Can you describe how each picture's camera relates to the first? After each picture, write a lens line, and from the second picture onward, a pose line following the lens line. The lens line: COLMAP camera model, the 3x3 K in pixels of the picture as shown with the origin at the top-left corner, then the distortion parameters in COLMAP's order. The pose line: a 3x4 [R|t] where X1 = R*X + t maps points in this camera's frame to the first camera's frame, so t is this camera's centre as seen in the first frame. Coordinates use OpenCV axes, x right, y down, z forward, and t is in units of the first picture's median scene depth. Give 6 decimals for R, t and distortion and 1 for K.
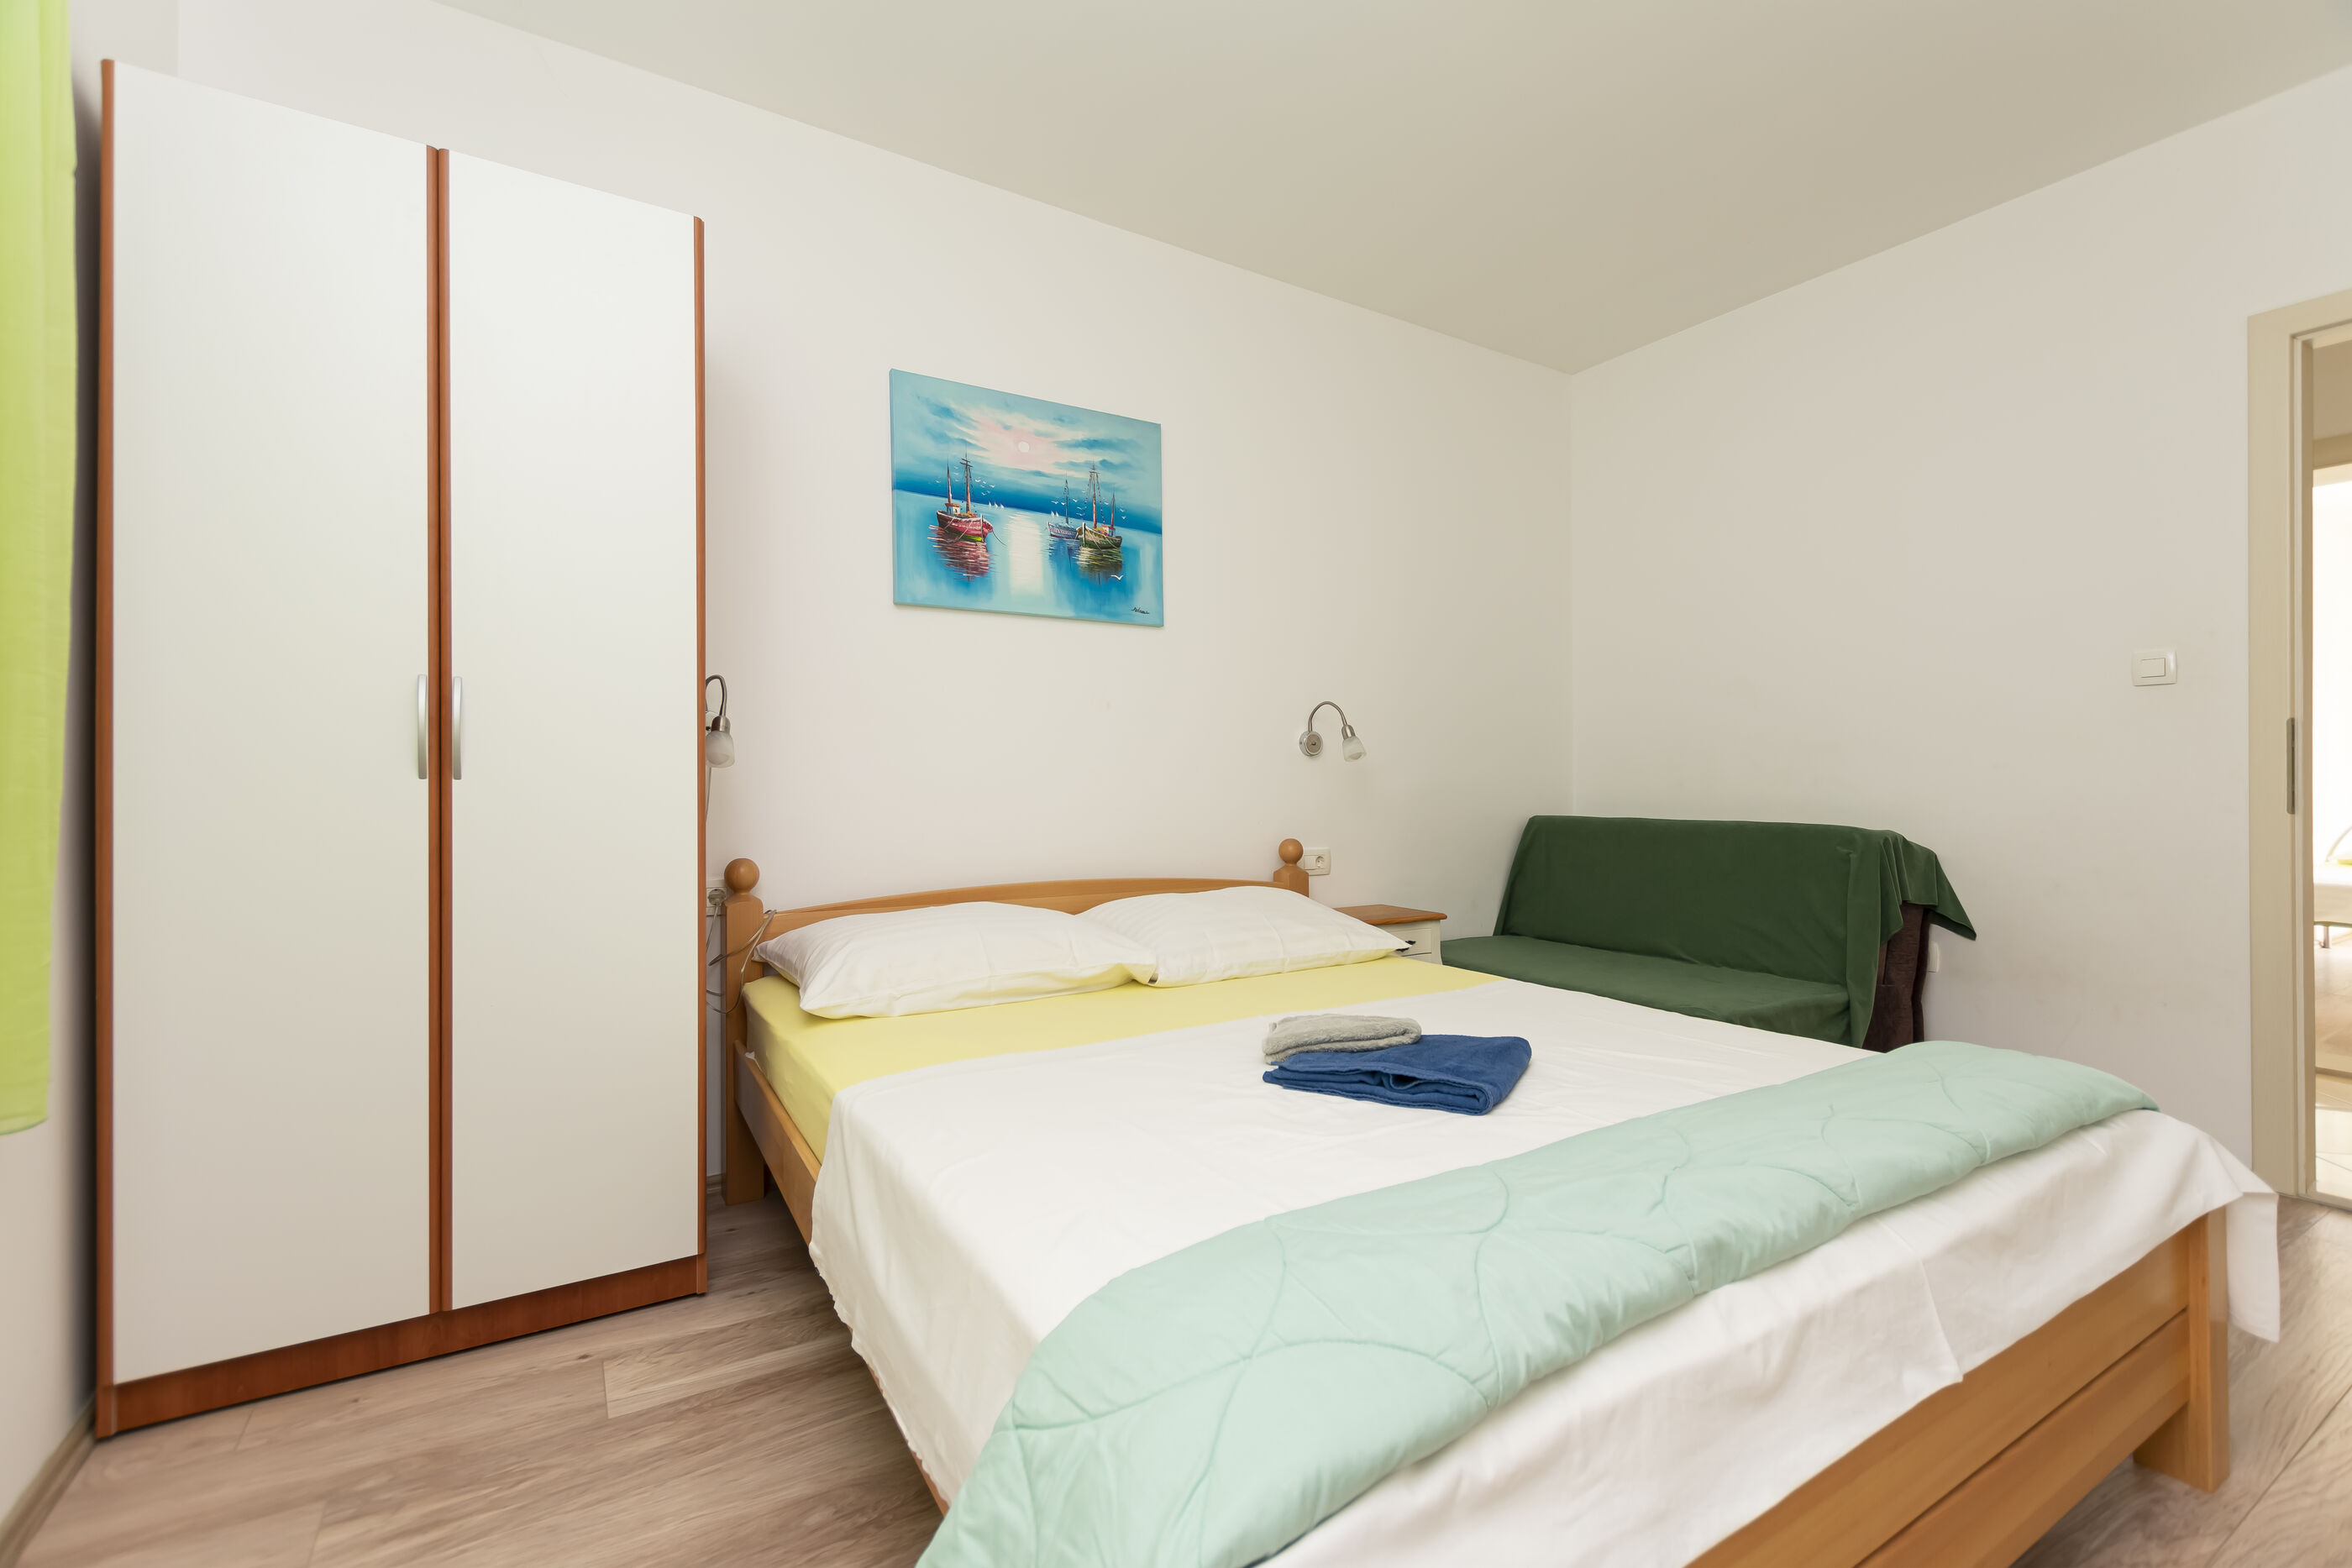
lens RADIAL K [[1021.7, 0, 1166.8], [0, 1021.7, 787.5], [0, 0, 1]] dist [0.000408, -0.000871]
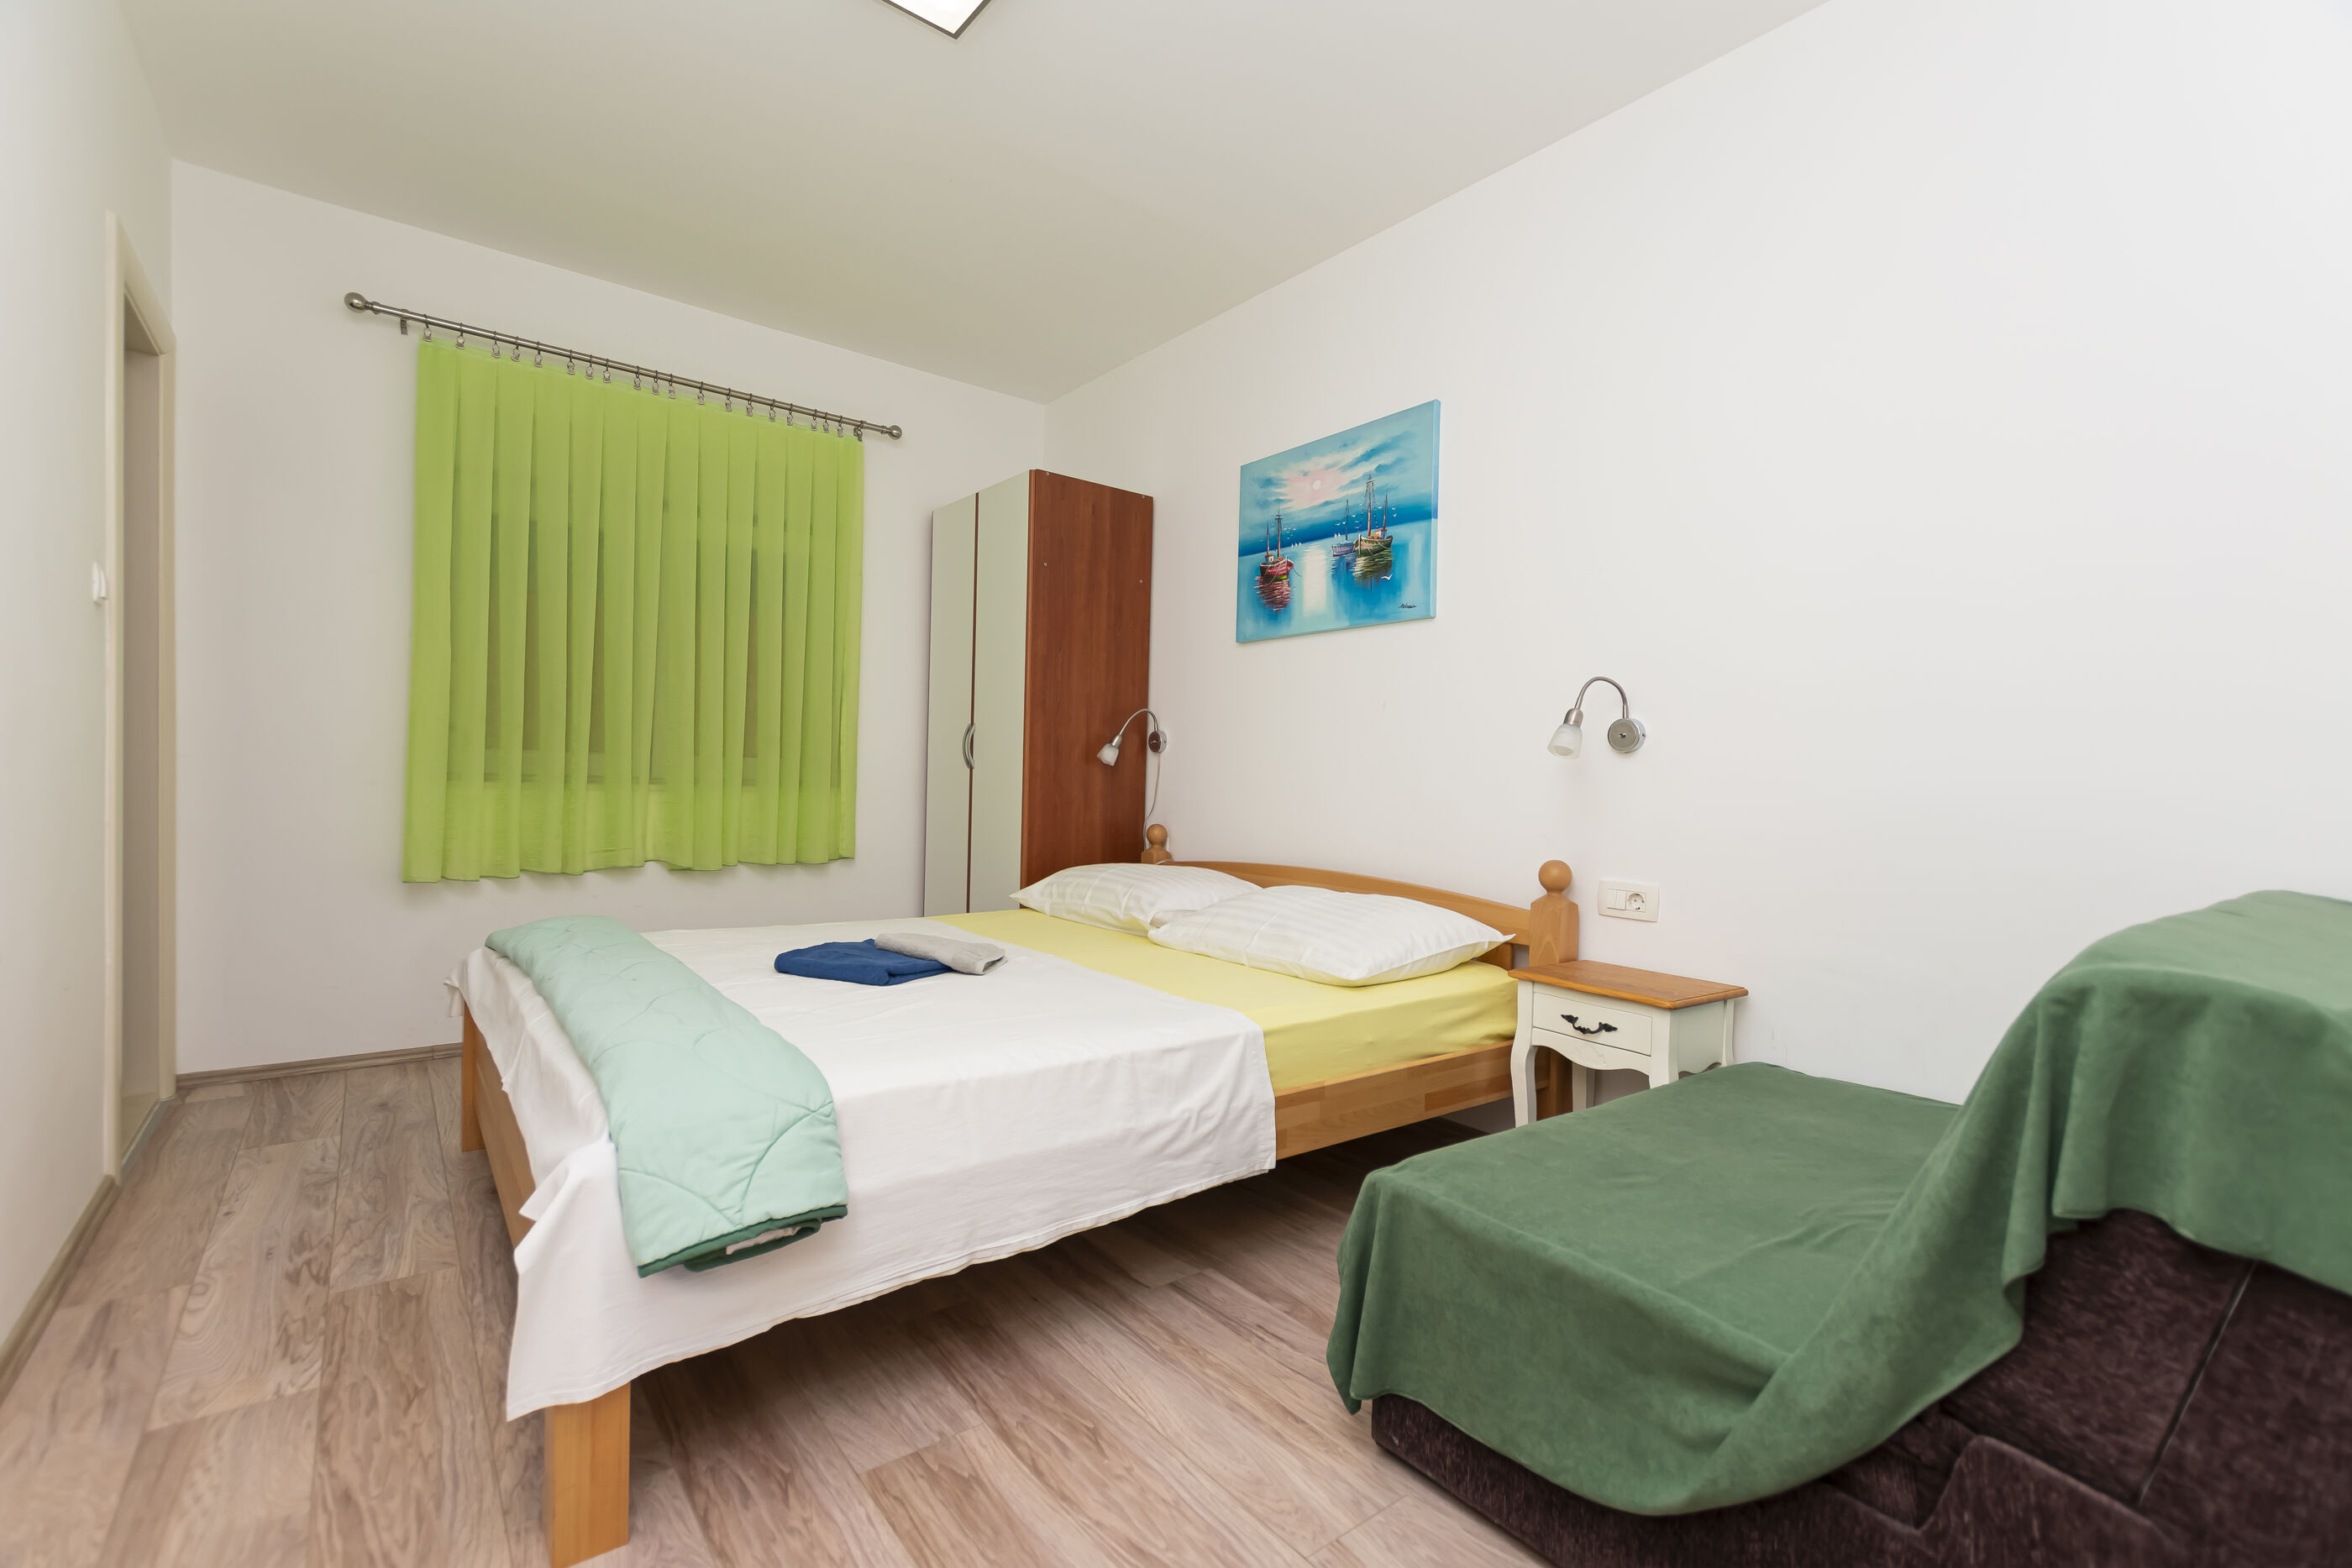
lens RADIAL K [[1021.7, 0, 1176.3], [0, 1021.7, 785.3], [0, 0, 1]] dist [0.000408, -0.000871]
pose [[0.111836, 0.033078, -0.993176, 0.965347], [-0.008991, 0.999439, 0.032274, -0.033100], [0.993686, 0.005320, 0.112071, 0.704181]]
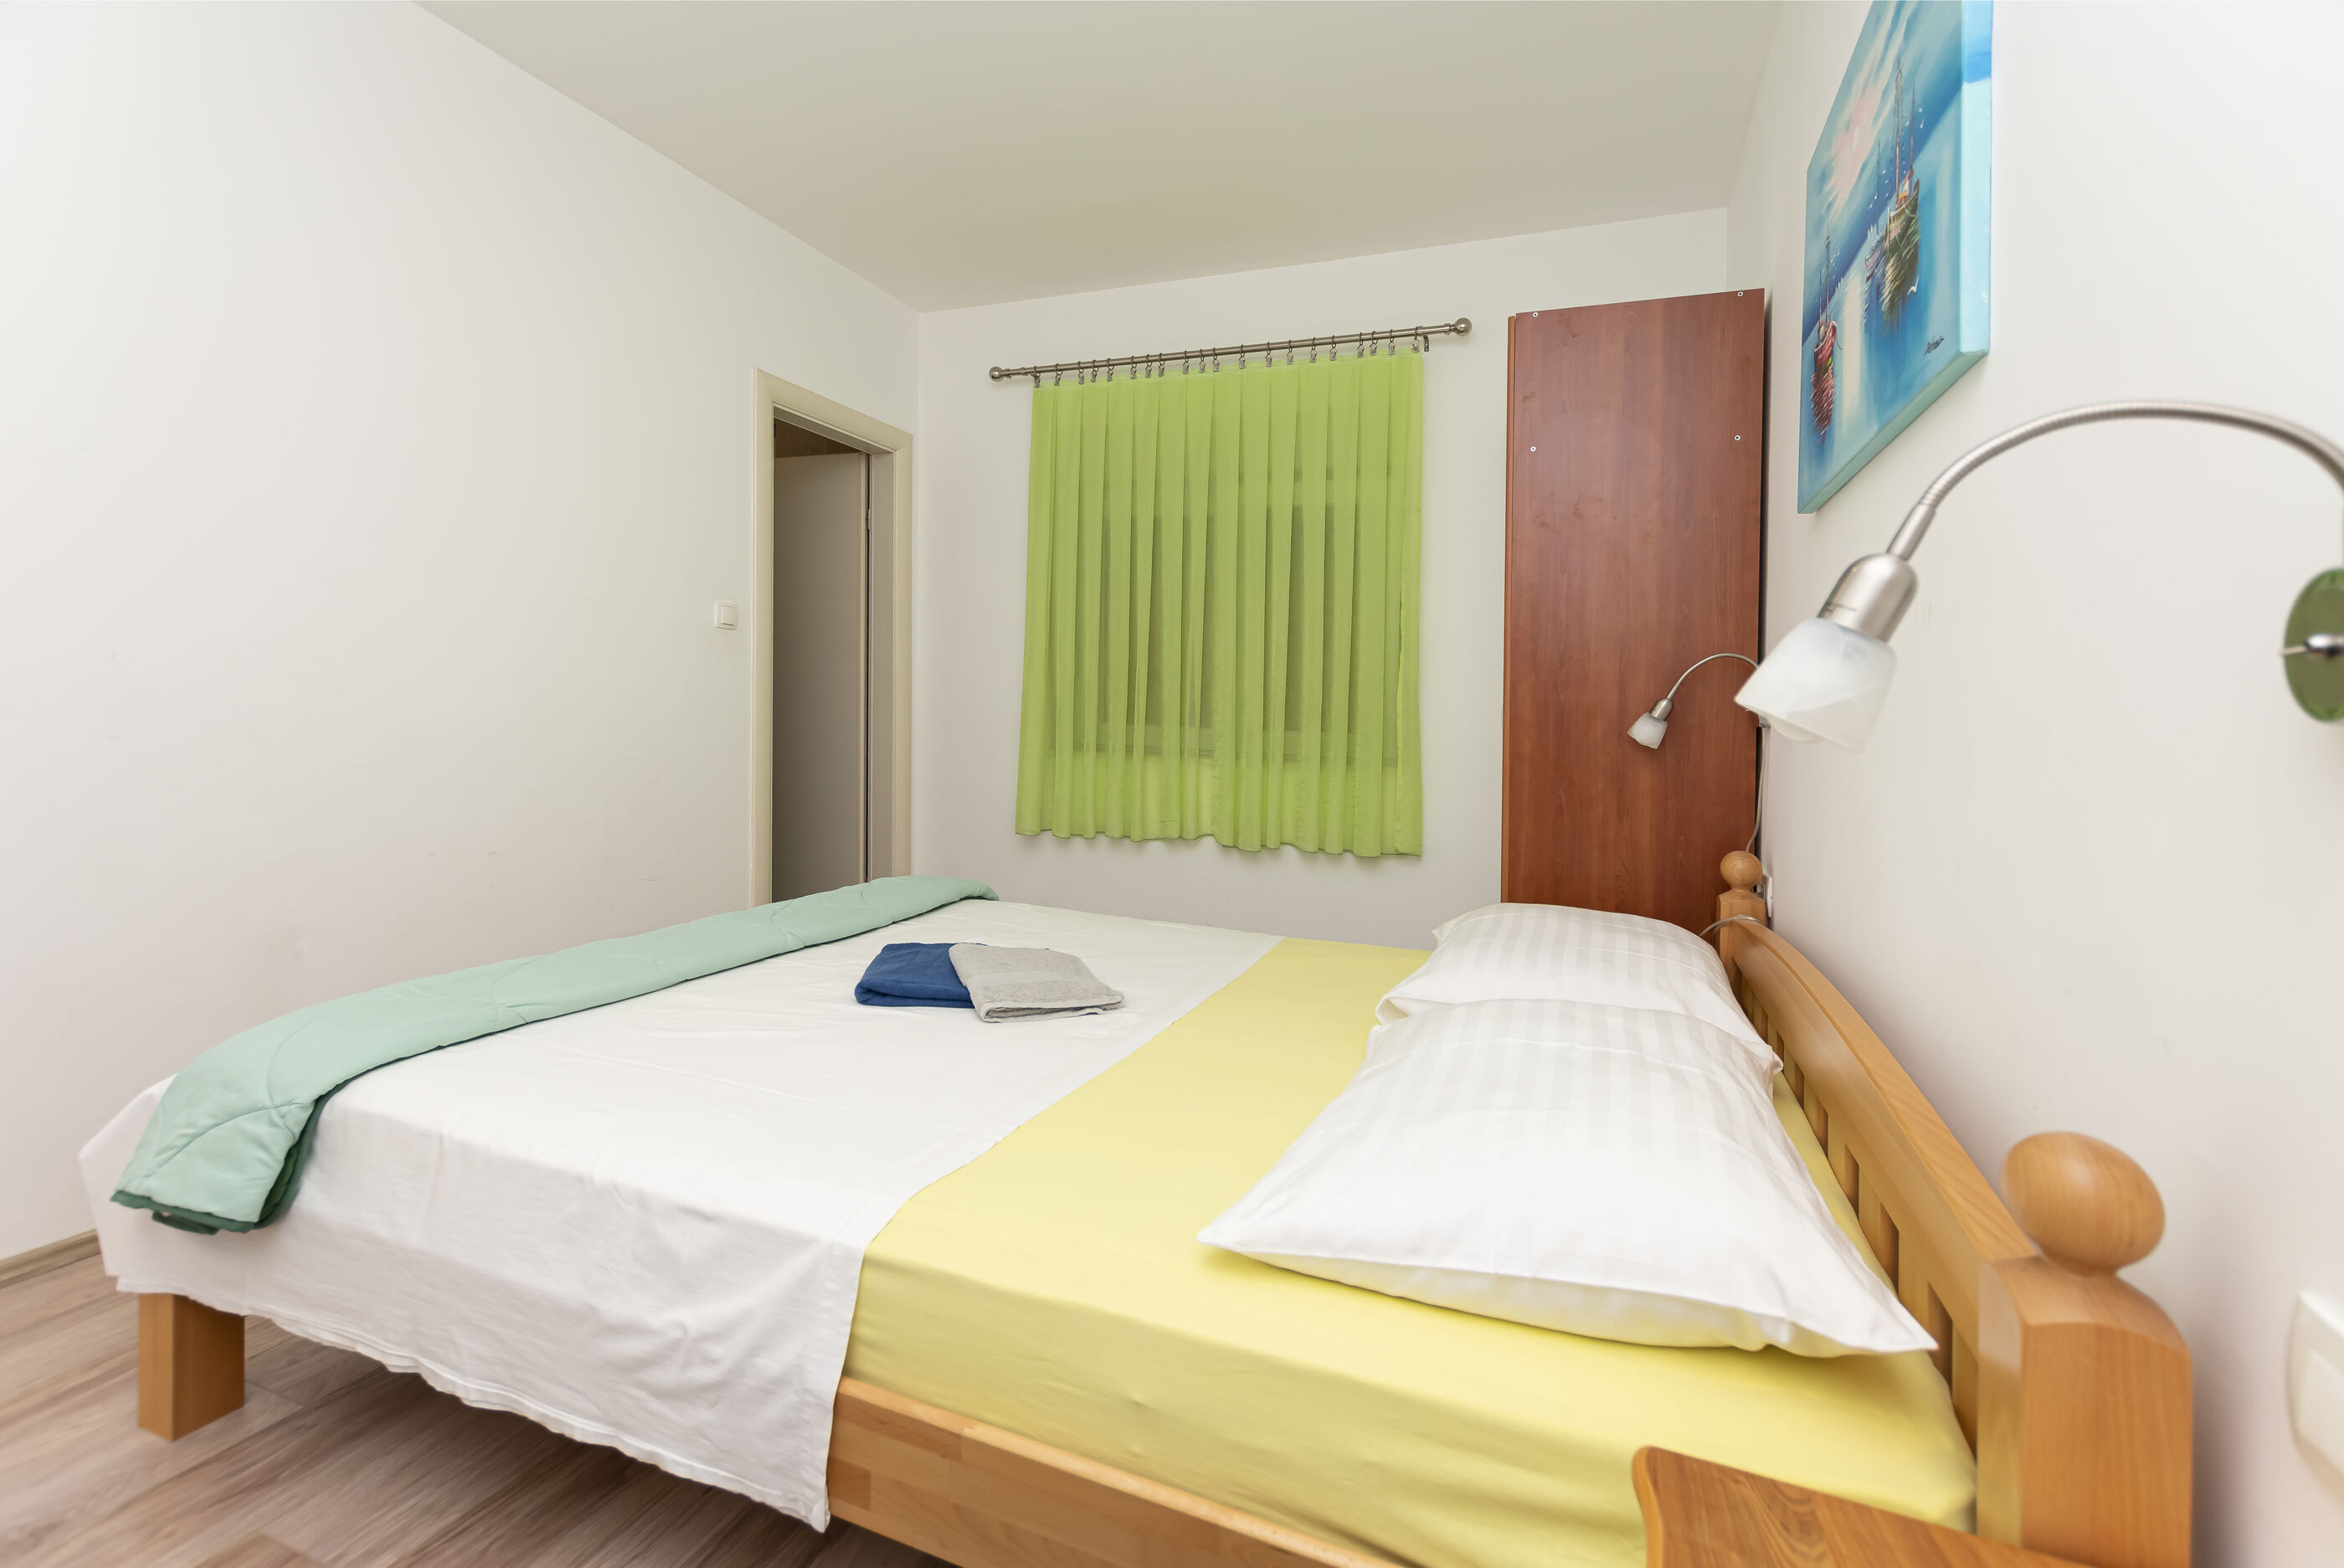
lens RADIAL K [[1027.2, 0, 1192.3], [0, 1027.2, 713.1], [0, 0, 1]] dist [0.002704, -0.000886]
pose [[-0.799723, -0.006580, -0.600333, 0.431562], [-0.004659, 0.999978, -0.004755, -0.037725], [0.600351, -0.001006, -0.799736, 1.193861]]
